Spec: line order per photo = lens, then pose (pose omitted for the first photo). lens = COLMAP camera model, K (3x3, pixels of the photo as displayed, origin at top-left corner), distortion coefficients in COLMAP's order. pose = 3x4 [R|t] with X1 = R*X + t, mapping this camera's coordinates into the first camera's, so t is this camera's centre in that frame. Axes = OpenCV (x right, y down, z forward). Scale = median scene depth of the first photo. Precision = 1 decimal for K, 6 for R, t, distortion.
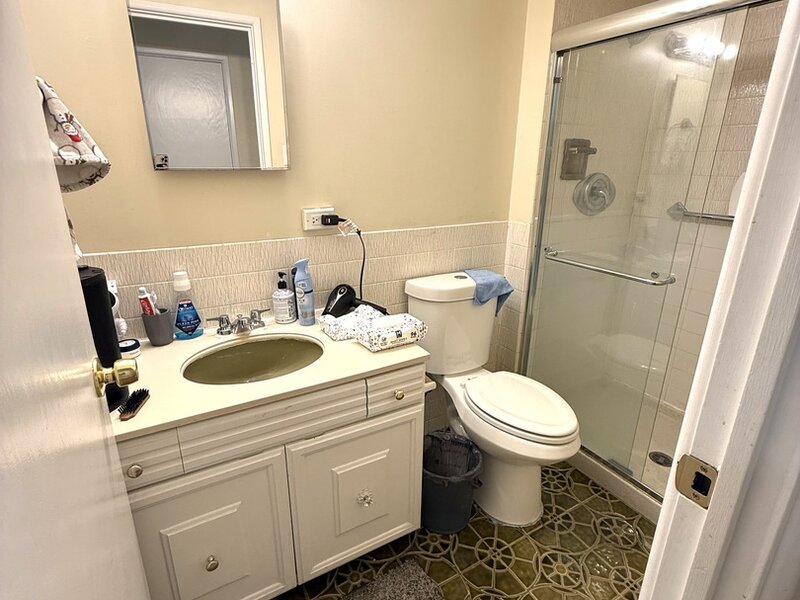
lens RADIAL K [[422.8, 0, 402.7], [0, 422.8, 295.9], [0, 0, 1]] dist [-0.001396, -0.001029]
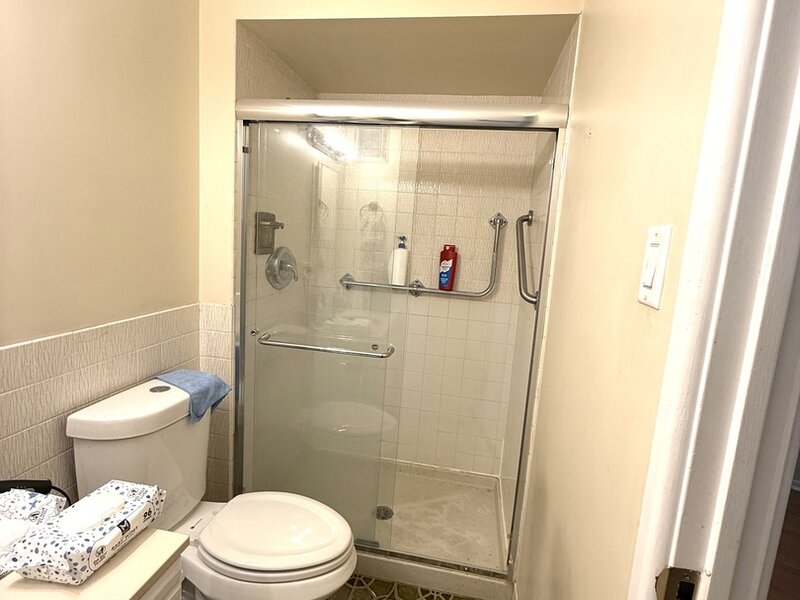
lens RADIAL K [[422.8, 0, 402.7], [0, 422.8, 295.9], [0, 0, 1]] dist [-0.001396, -0.001029]
pose [[0.646529, -0.073917, 0.759300, -0.128626], [0.173964, 0.983357, -0.052397, -0.090535], [-0.742790, 0.165967, 0.648628, 0.201407]]
